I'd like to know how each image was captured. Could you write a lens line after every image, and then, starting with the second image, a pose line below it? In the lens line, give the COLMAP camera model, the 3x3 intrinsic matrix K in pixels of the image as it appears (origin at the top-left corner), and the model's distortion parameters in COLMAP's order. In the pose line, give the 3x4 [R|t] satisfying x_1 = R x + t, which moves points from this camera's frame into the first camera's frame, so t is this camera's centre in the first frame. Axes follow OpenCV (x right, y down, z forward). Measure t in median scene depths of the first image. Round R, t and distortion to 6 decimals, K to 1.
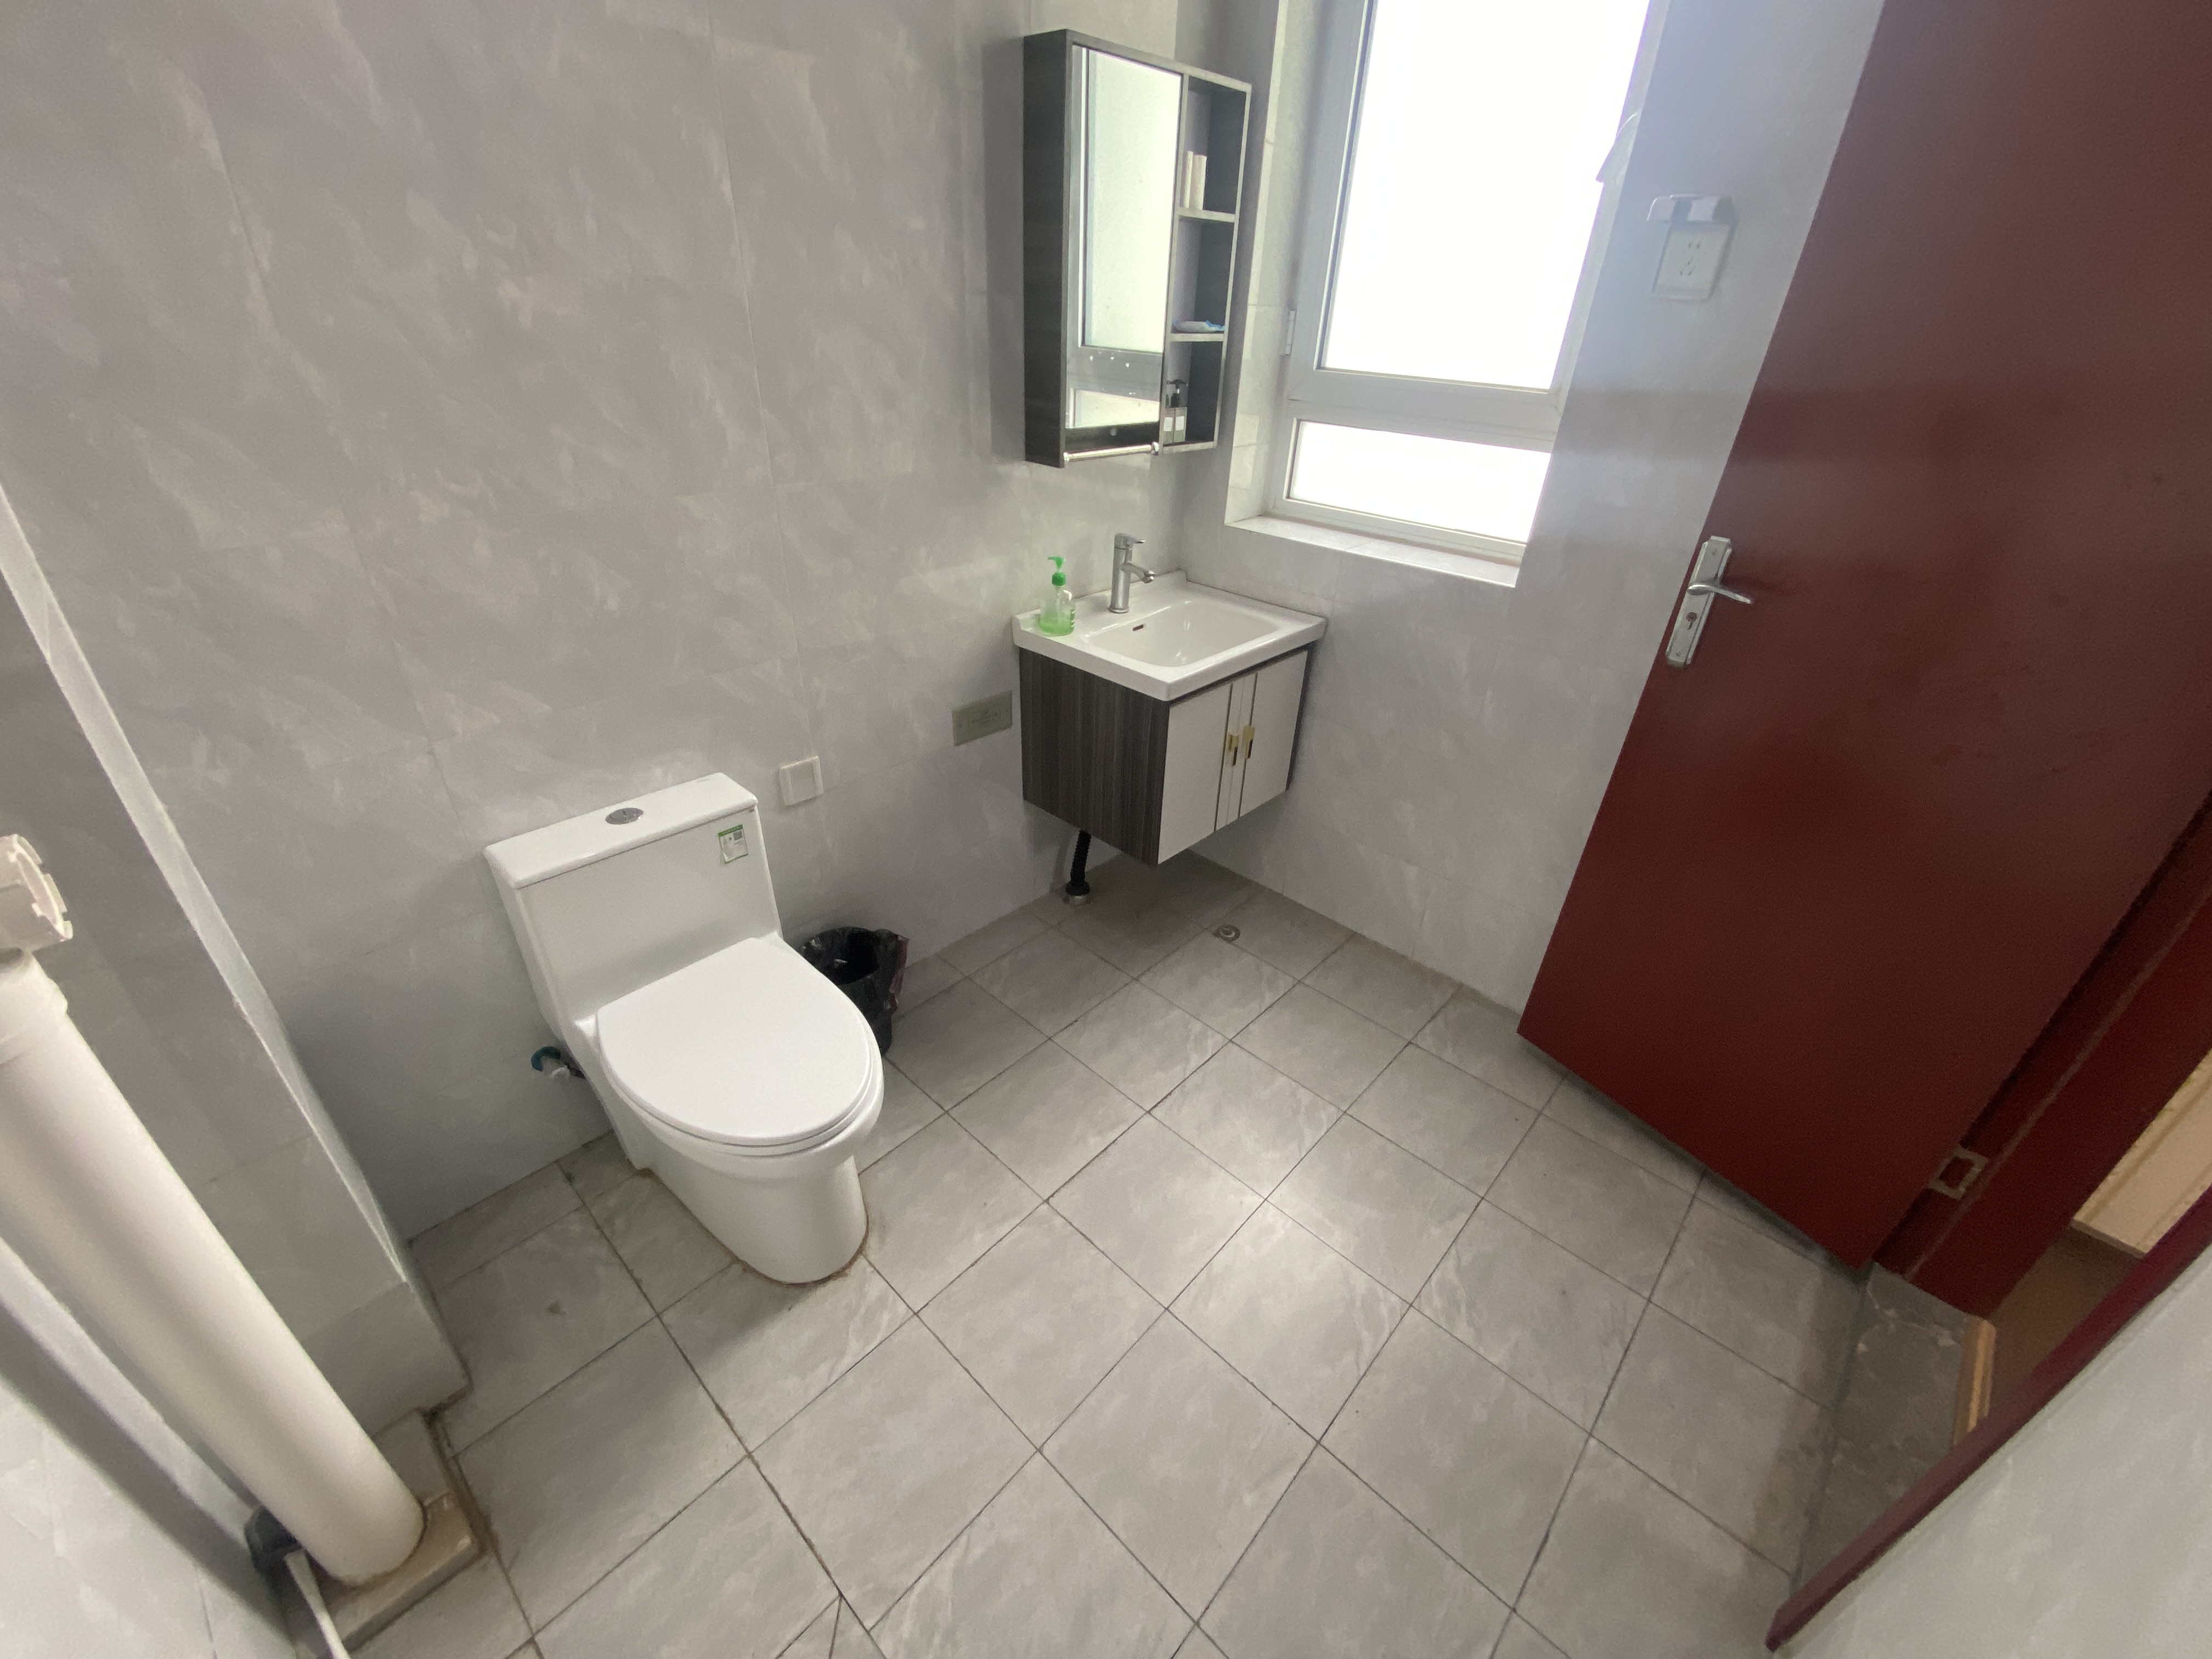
lens RADIAL K [[900.0, 0, 1109.0], [0, 900.0, 830.3], [0, 0, 1]] dist [0.021765, -0.019890]
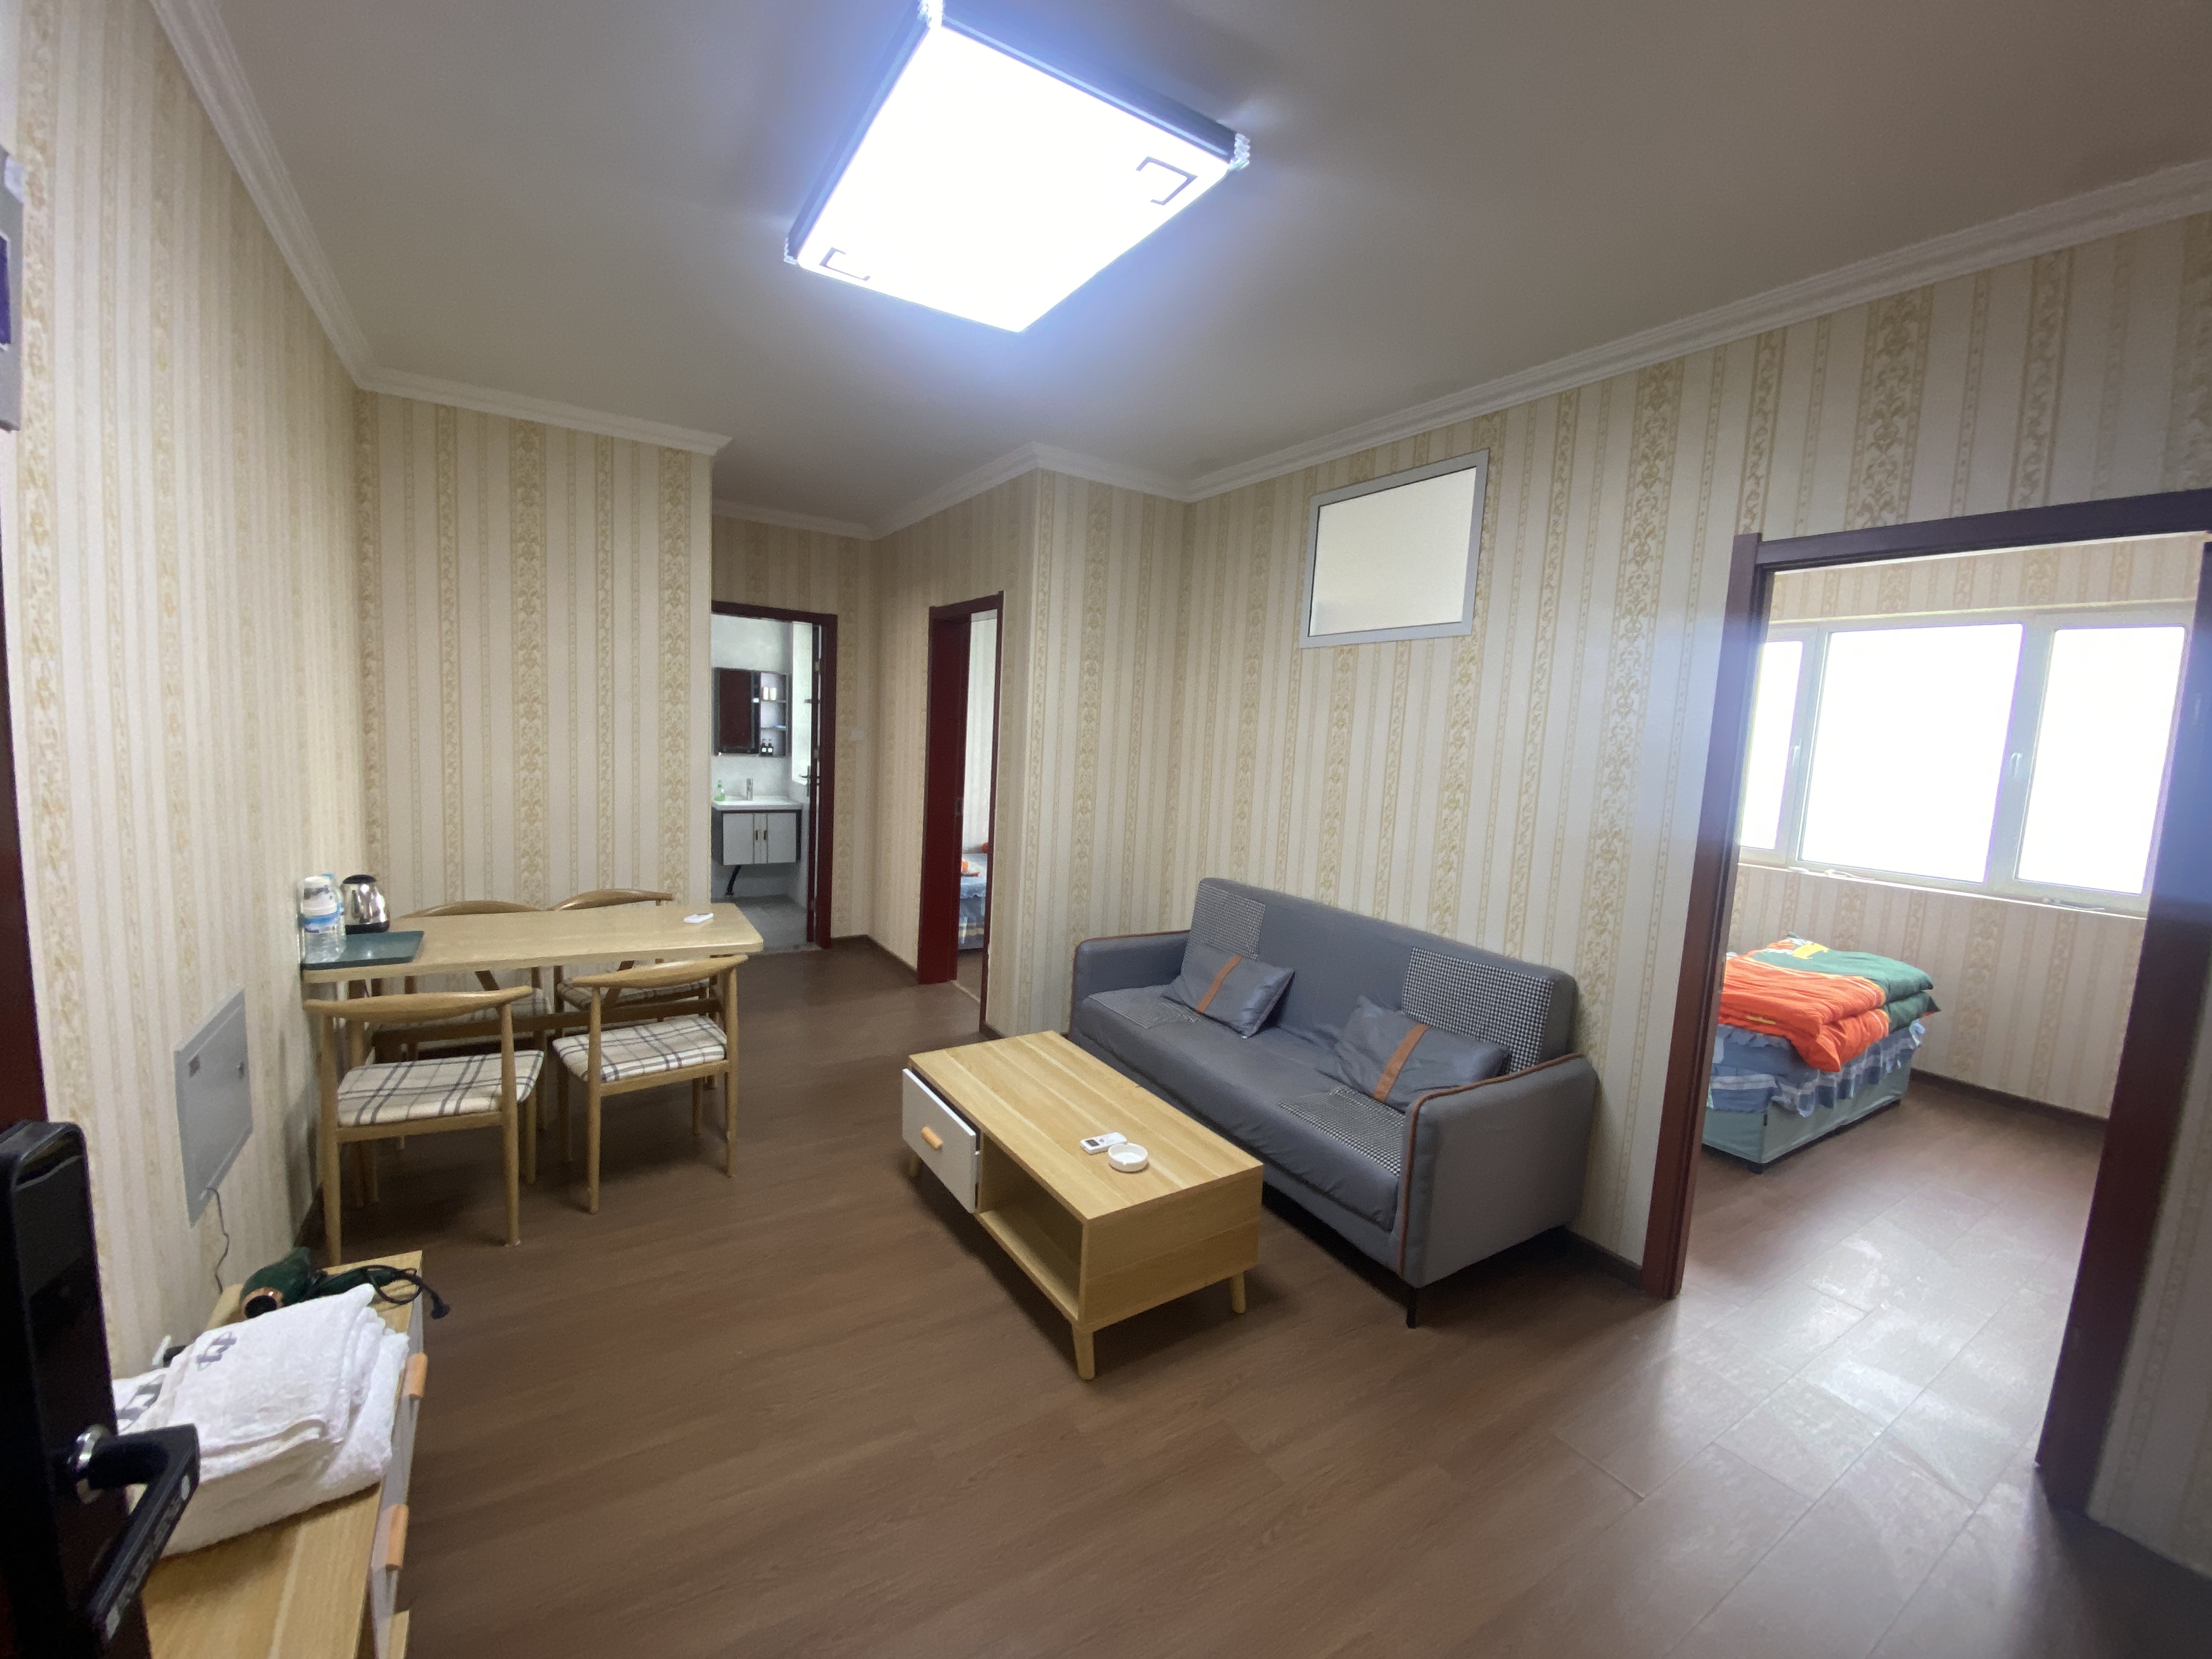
lens RADIAL K [[900.0, 0, 1109.0], [0, 900.0, 830.3], [0, 0, 1]] dist [0.021765, -0.019890]
pose [[0.969306, 0.034742, -0.243389, 3.074407], [-0.134489, 0.903645, -0.406619, 1.492566], [0.205810, 0.426872, 0.880581, -2.318896]]
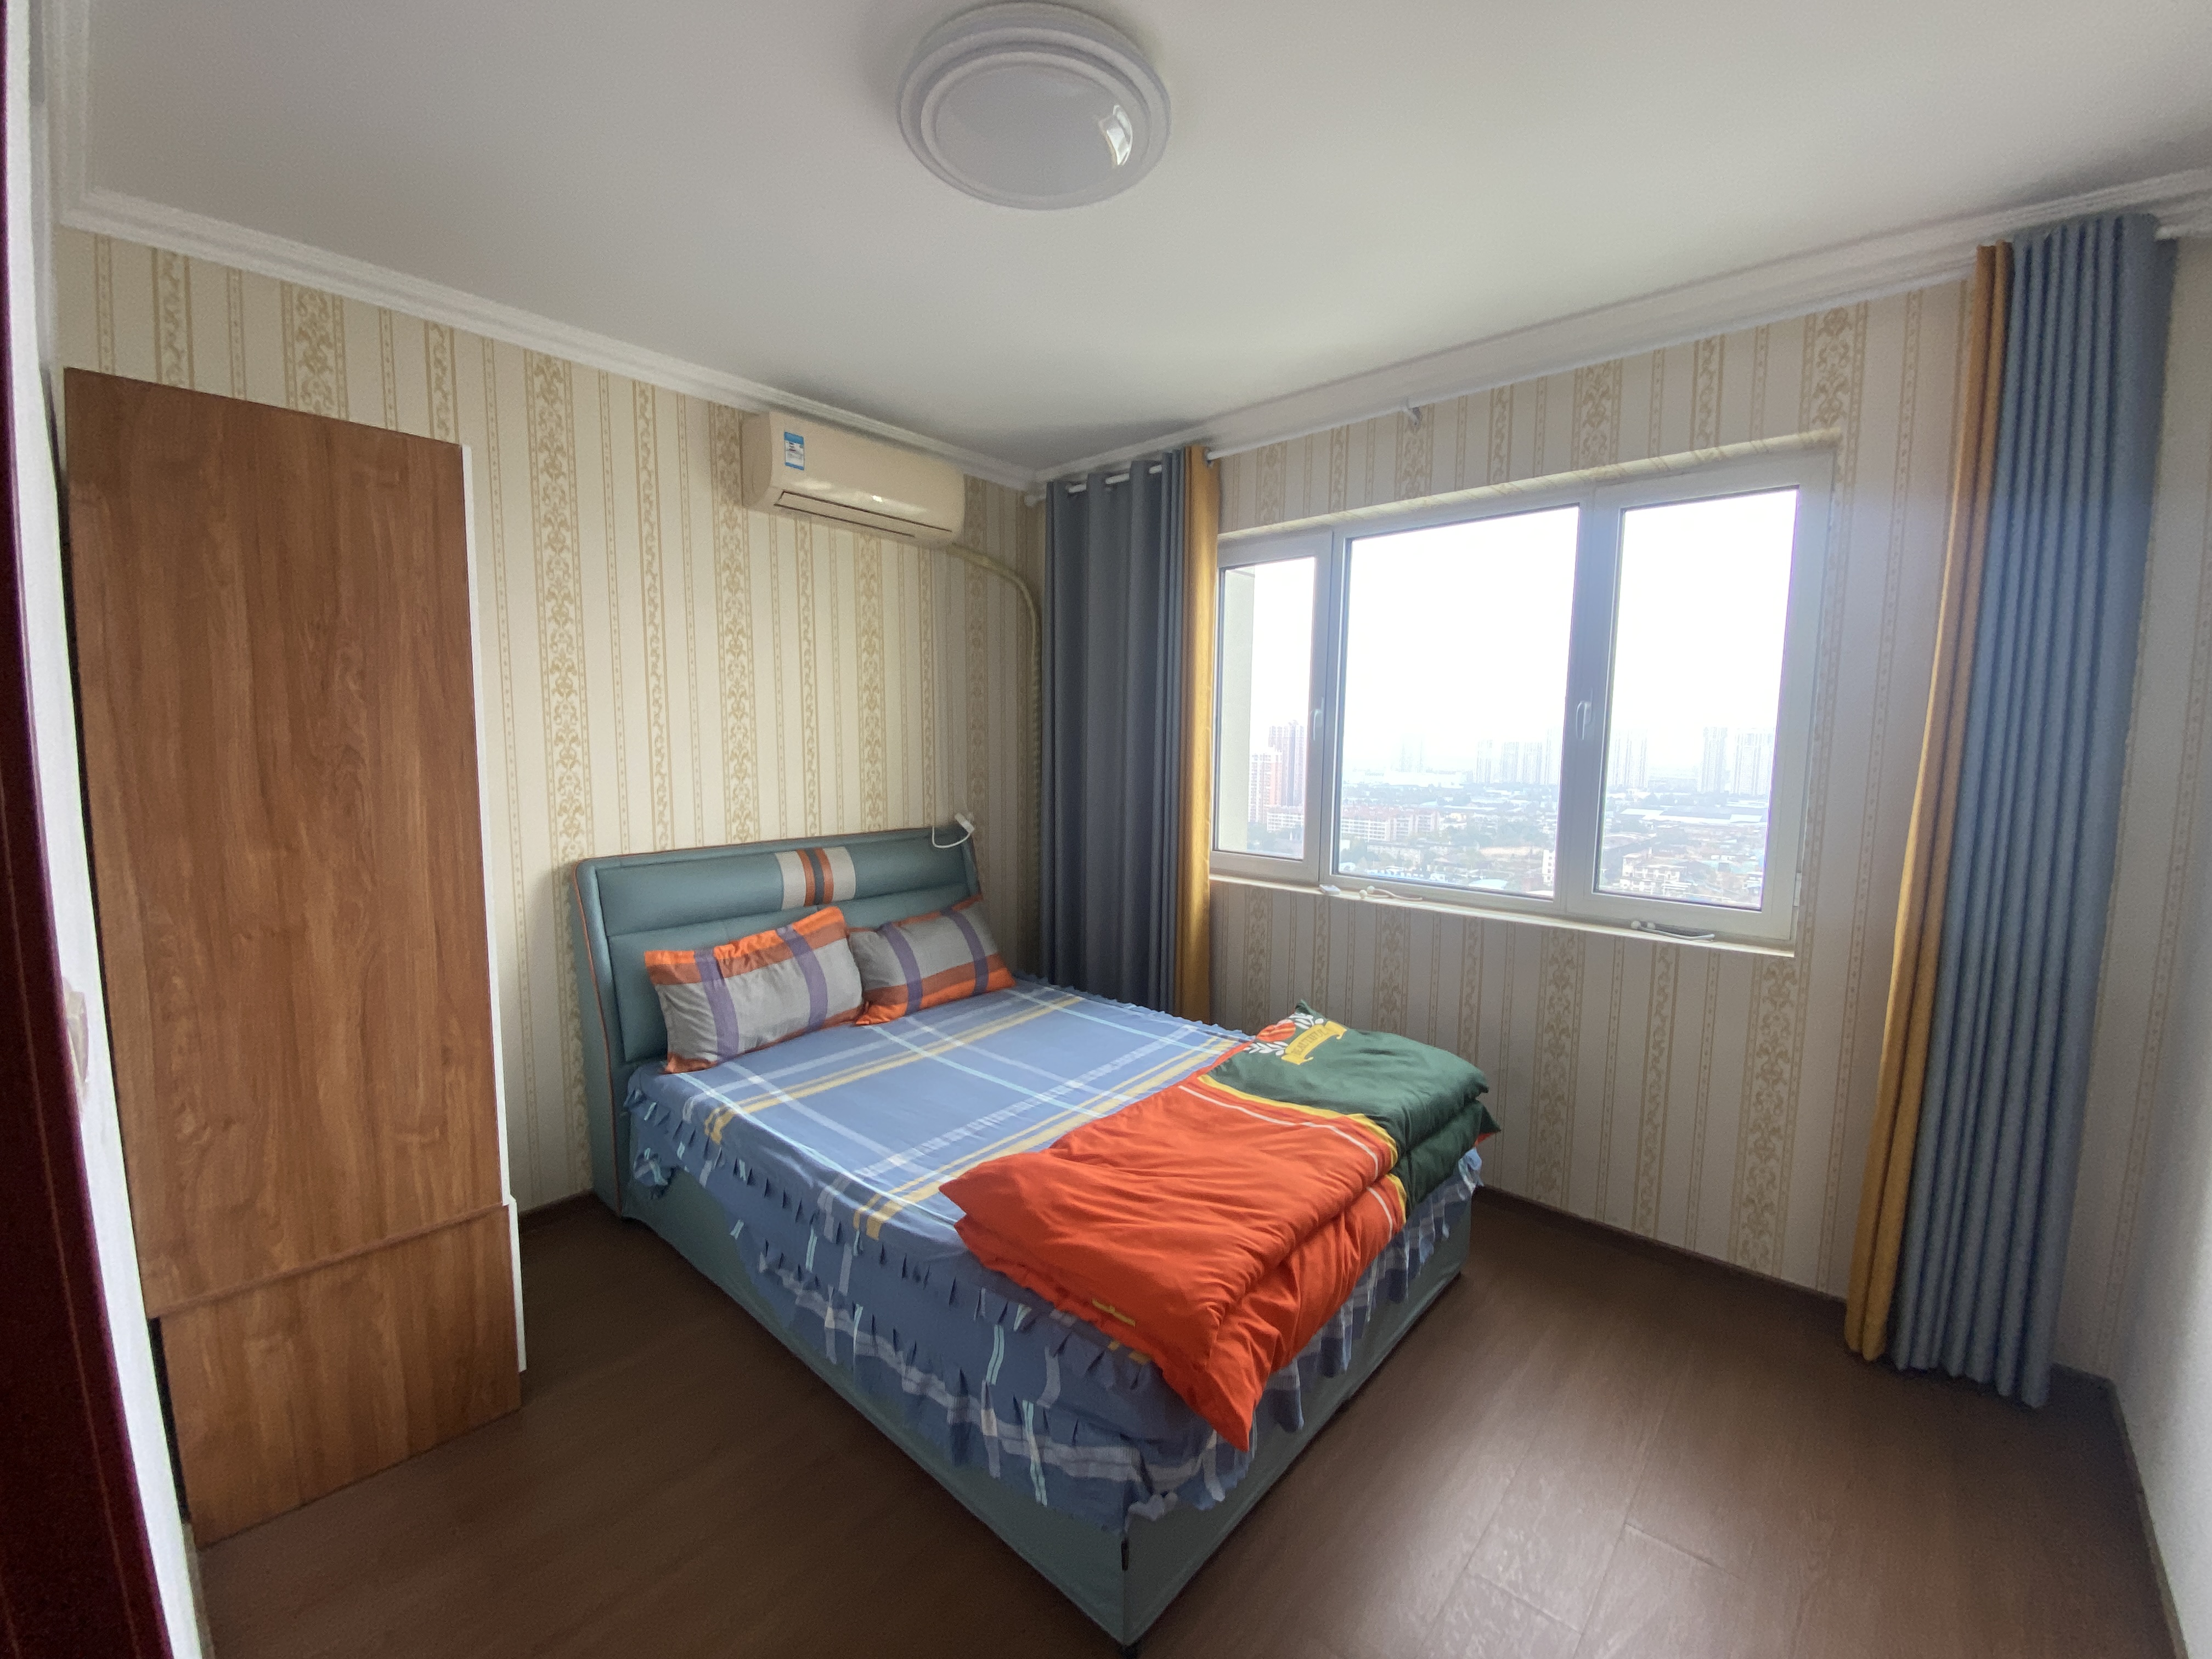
lens RADIAL K [[891.3, 0, 1108.1], [0, 891.3, 827.5], [0, 0, 1]] dist [0.021270, -0.023782]
pose [[0.999068, -0.039757, 0.016795, 4.100058], [0.043142, 0.908832, -0.414926, 0.716661], [0.001233, 0.415264, 0.909700, -0.939669]]
